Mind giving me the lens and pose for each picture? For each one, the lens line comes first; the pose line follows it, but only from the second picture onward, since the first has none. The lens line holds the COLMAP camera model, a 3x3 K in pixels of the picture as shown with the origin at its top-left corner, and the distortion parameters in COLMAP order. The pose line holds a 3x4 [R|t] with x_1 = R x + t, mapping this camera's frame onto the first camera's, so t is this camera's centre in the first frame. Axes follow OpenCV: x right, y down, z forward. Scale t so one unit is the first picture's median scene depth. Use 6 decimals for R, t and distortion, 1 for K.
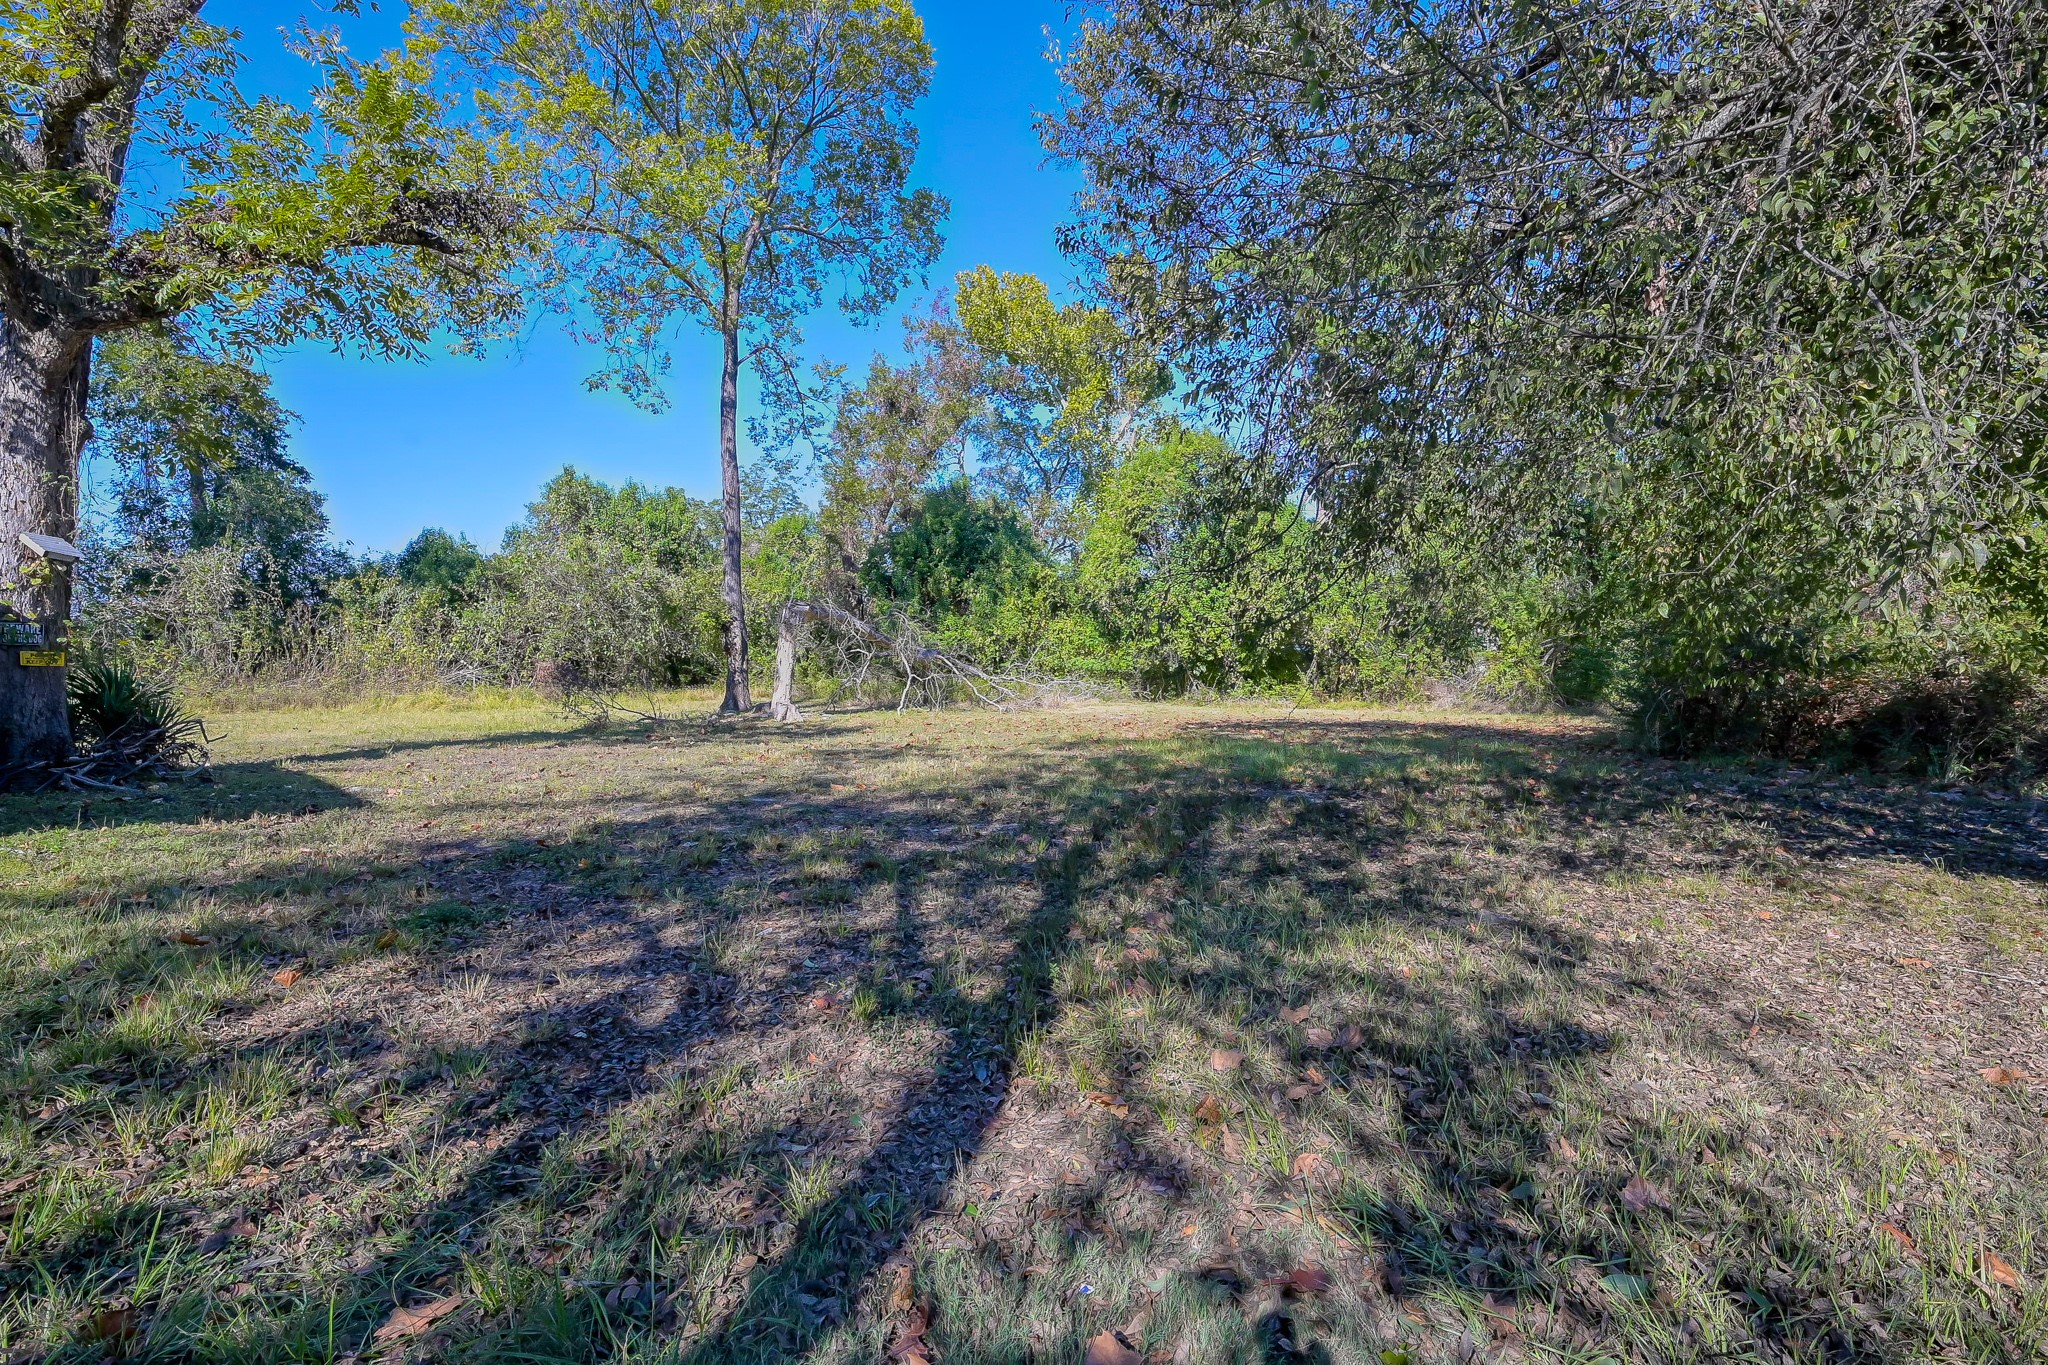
lens RADIAL K [[940.8, 0, 1024.8], [0, 940.8, 681.8], [0, 0, 1]] dist [0.000059, 0.000035]
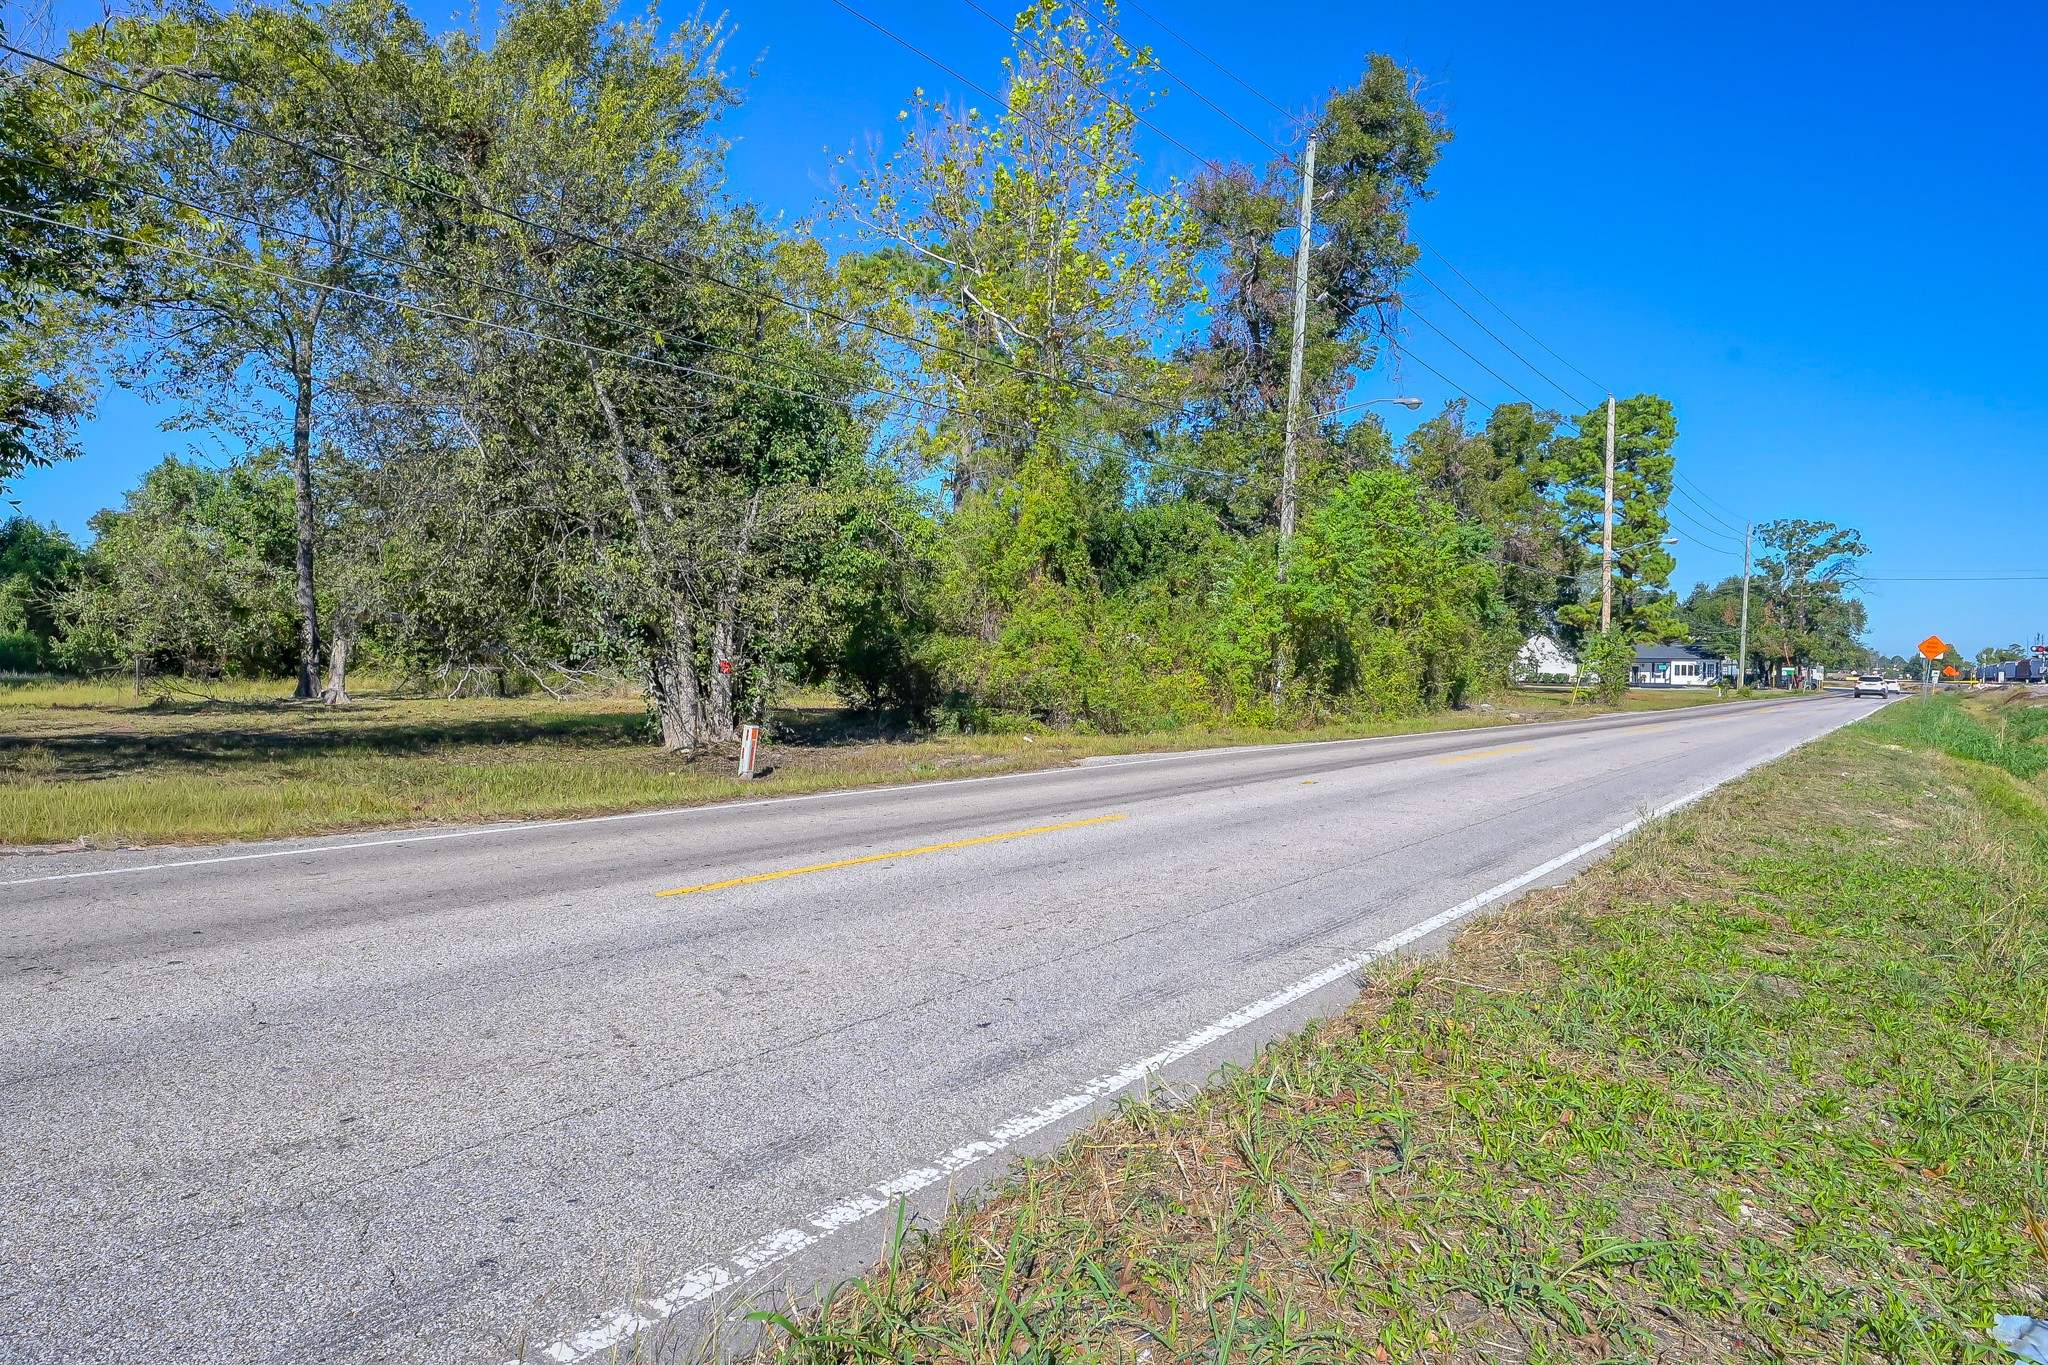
lens RADIAL K [[1187.9, 0, 1023.5], [0, 1187.9, 685.2], [0, 0, 1]] dist [-0.001085, -0.000903]
pose [[0.989588, 0.005859, 0.143809, 0.272945], [-0.007190, 0.999936, 0.008739, -0.001783], [-0.143749, -0.009682, 0.989567, -0.446964]]
